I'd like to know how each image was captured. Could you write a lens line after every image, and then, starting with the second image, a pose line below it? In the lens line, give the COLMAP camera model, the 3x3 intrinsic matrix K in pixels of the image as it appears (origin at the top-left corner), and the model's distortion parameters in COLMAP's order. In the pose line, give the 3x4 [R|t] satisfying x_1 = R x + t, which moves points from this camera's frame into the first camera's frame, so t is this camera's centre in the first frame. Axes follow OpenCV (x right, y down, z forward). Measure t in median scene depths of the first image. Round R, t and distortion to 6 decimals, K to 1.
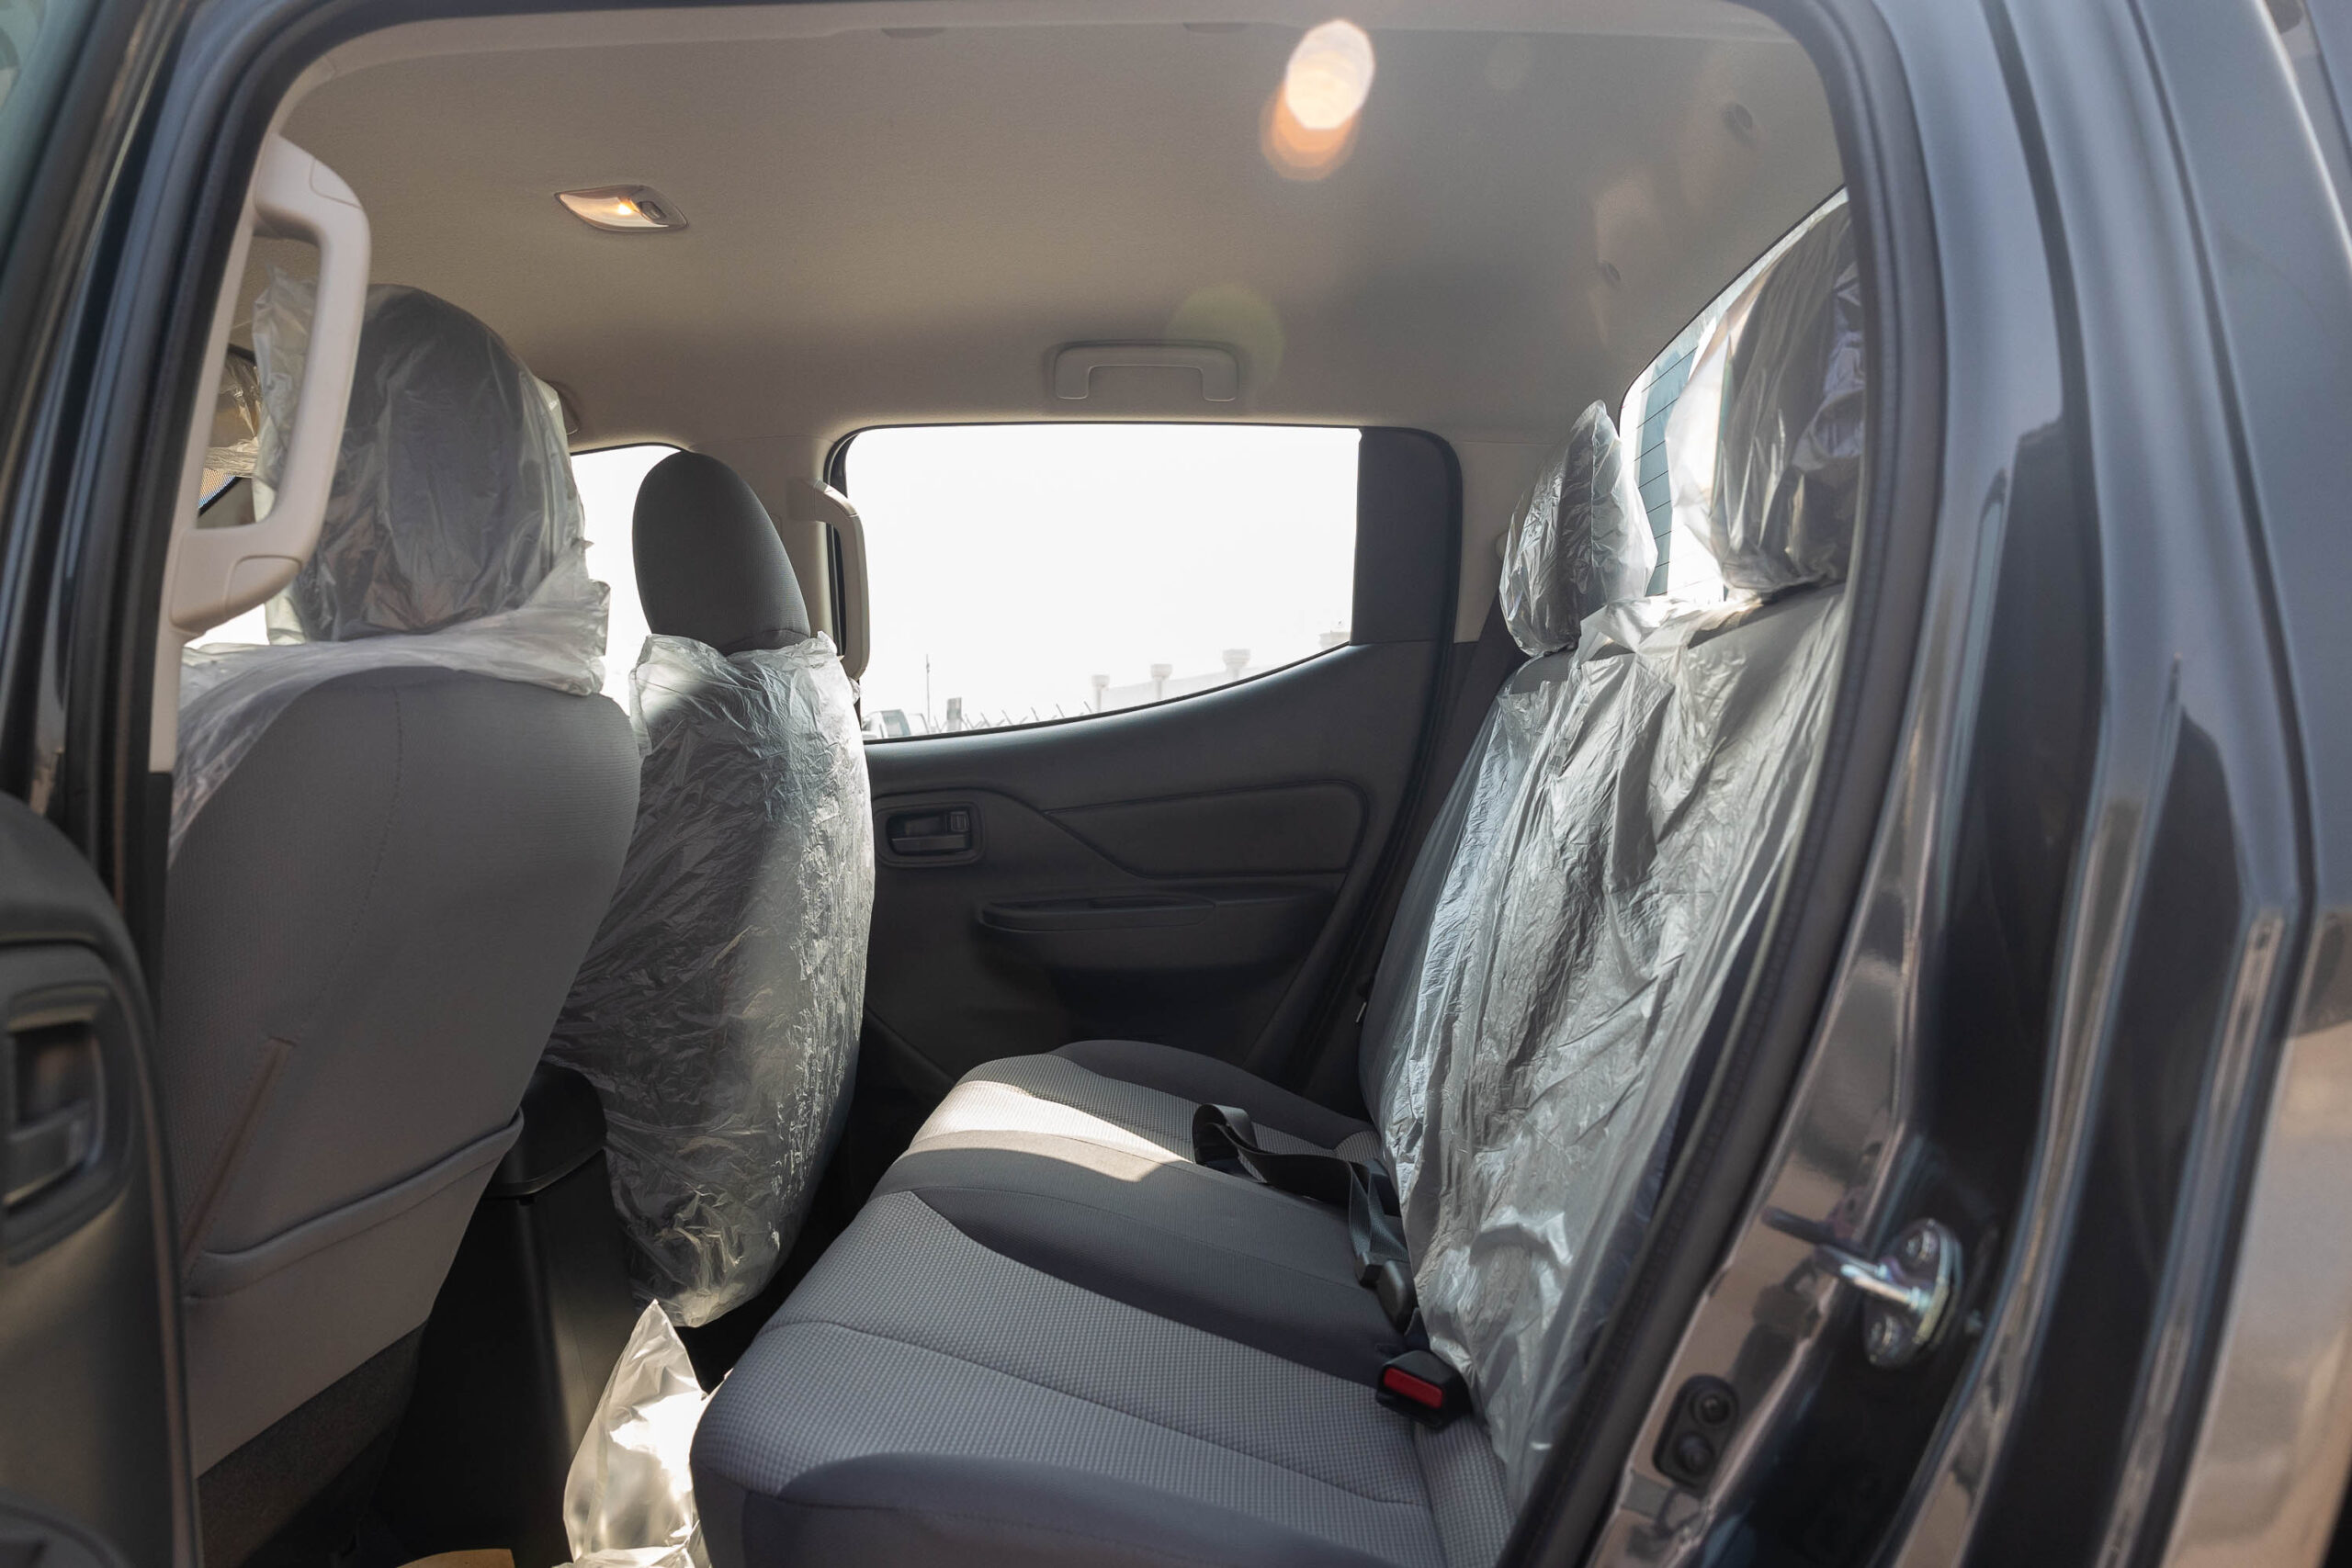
lens RADIAL K [[1735.1, 0, 1176.0], [0, 1735.1, 784.0], [0, 0, 1]] dist [0.005212, 0.003109]
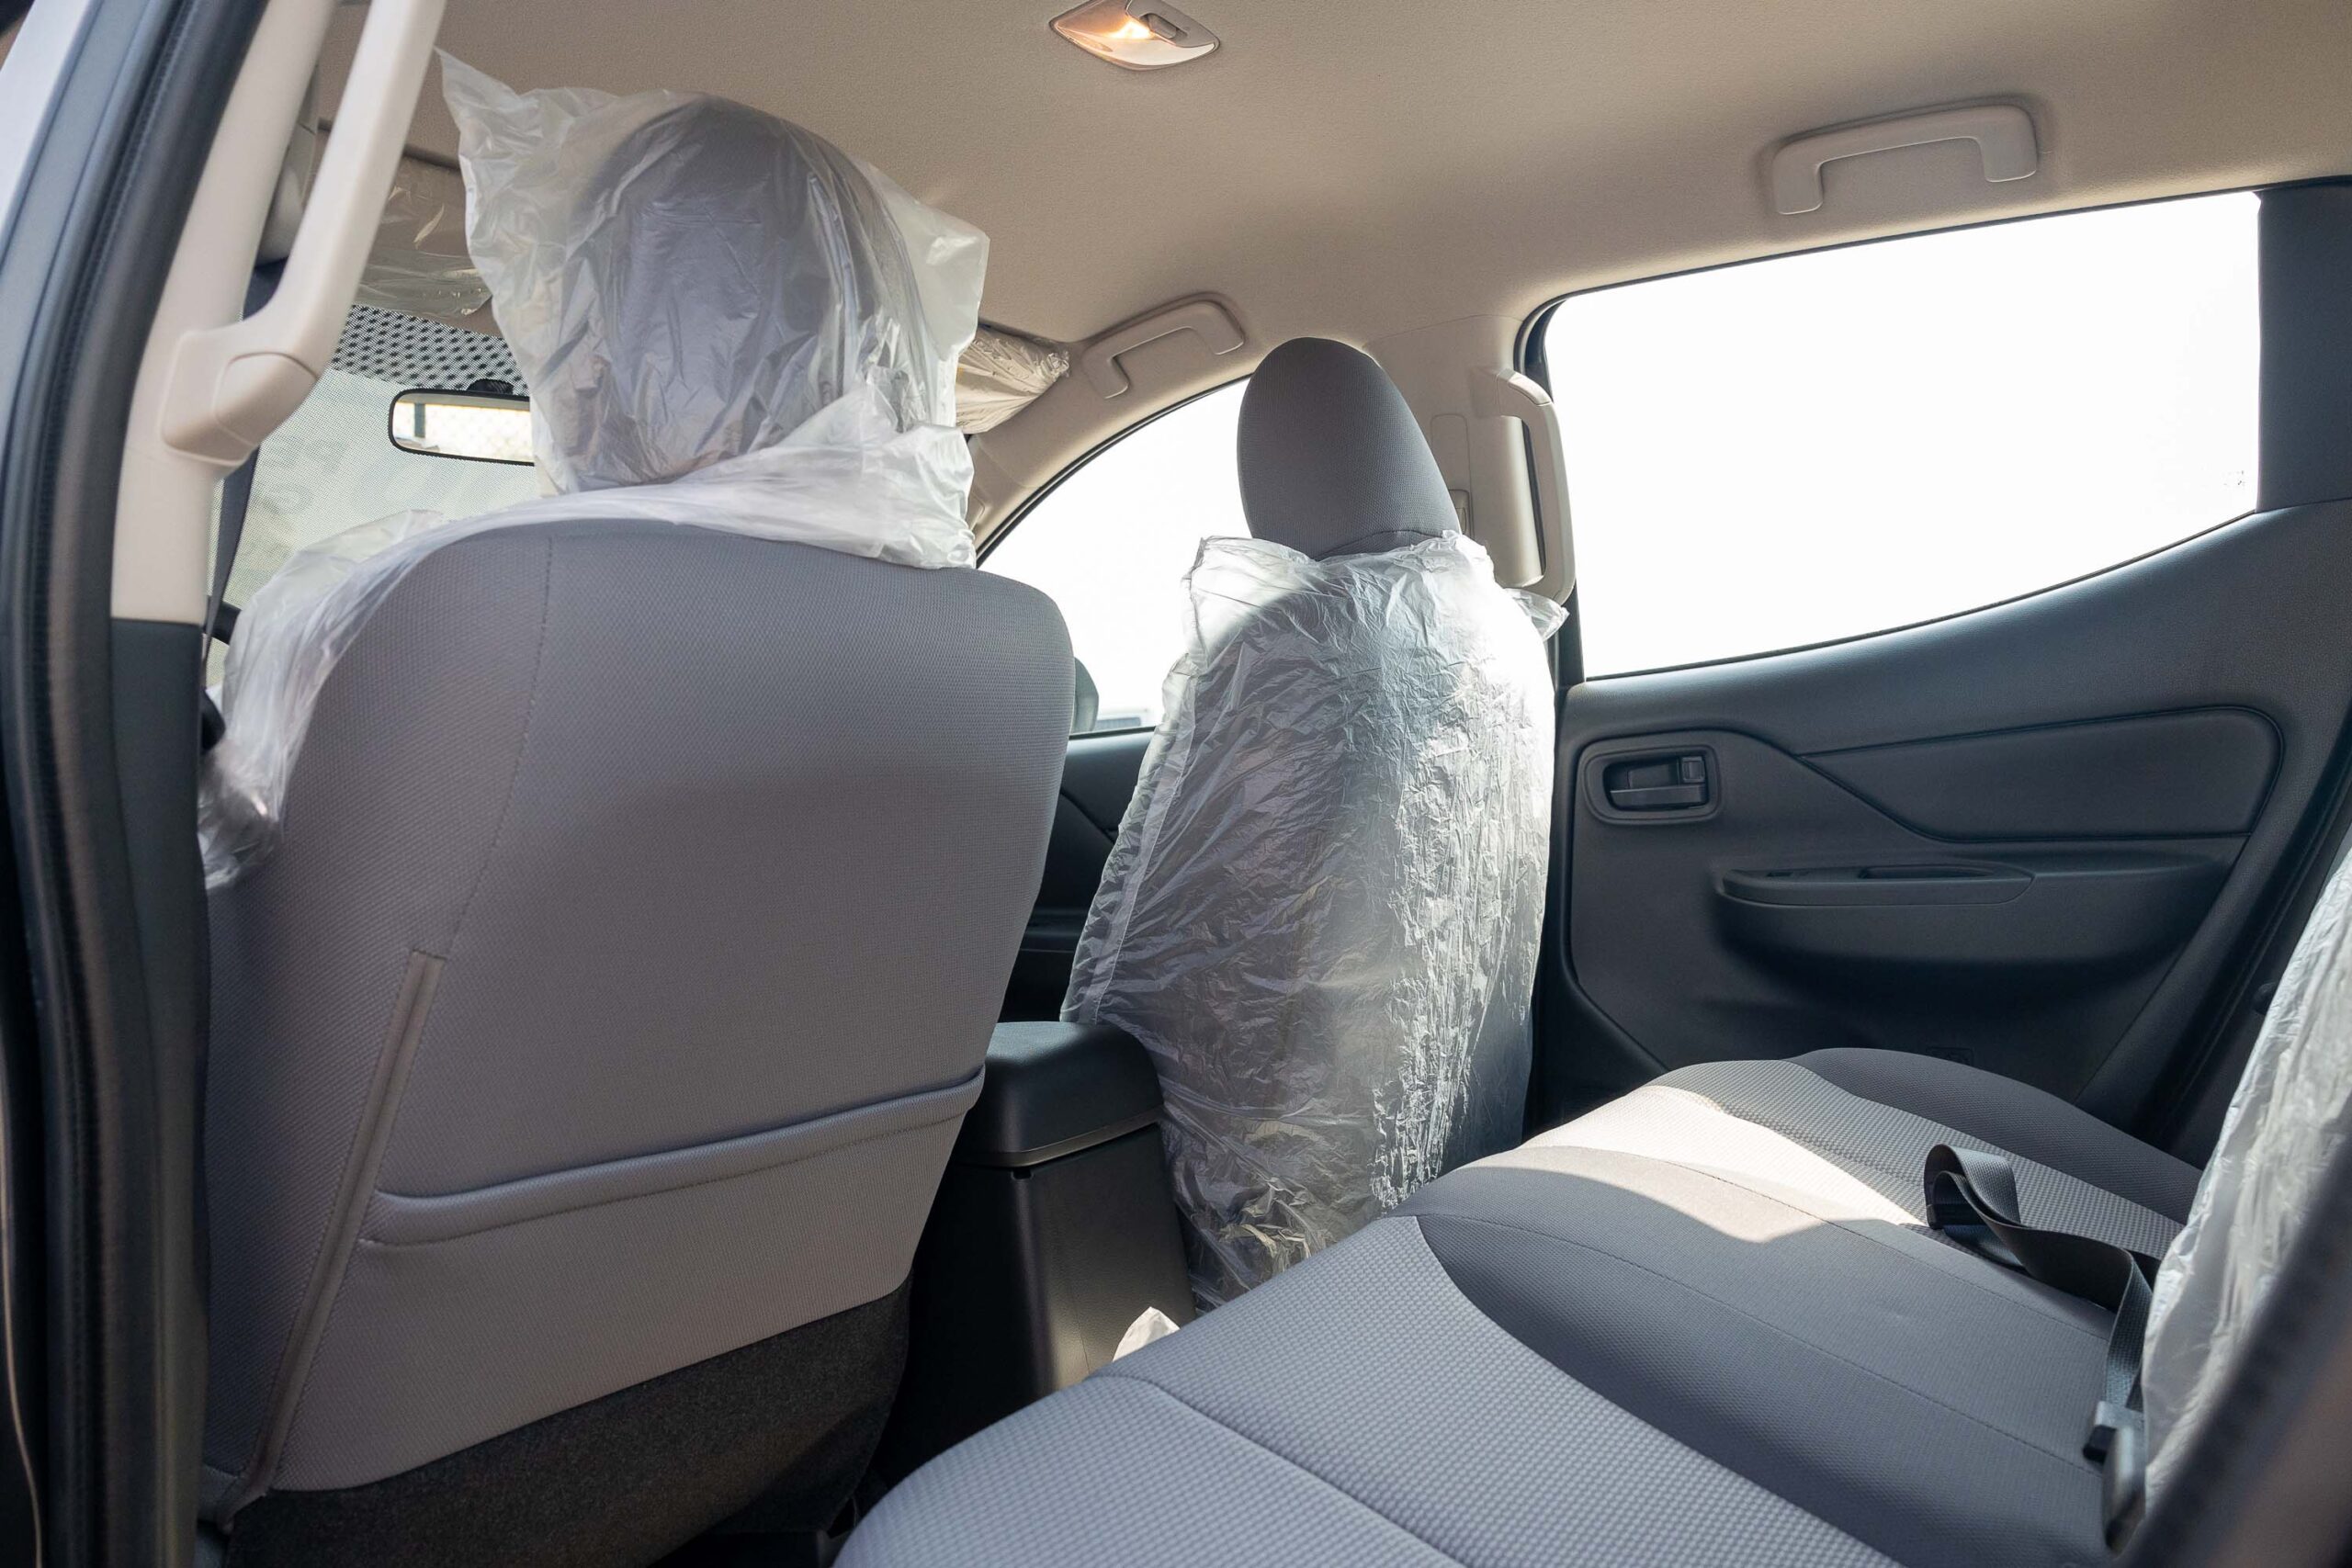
lens RADIAL K [[1735.1, 0, 1176.0], [0, 1735.1, 784.0], [0, 0, 1]] dist [0.005212, 0.003109]
pose [[0.856122, -0.005814, -0.516741, 0.124270], [0.008478, 0.999960, 0.002795, 0.033533], [0.516704, -0.006774, 0.856137, 0.239050]]
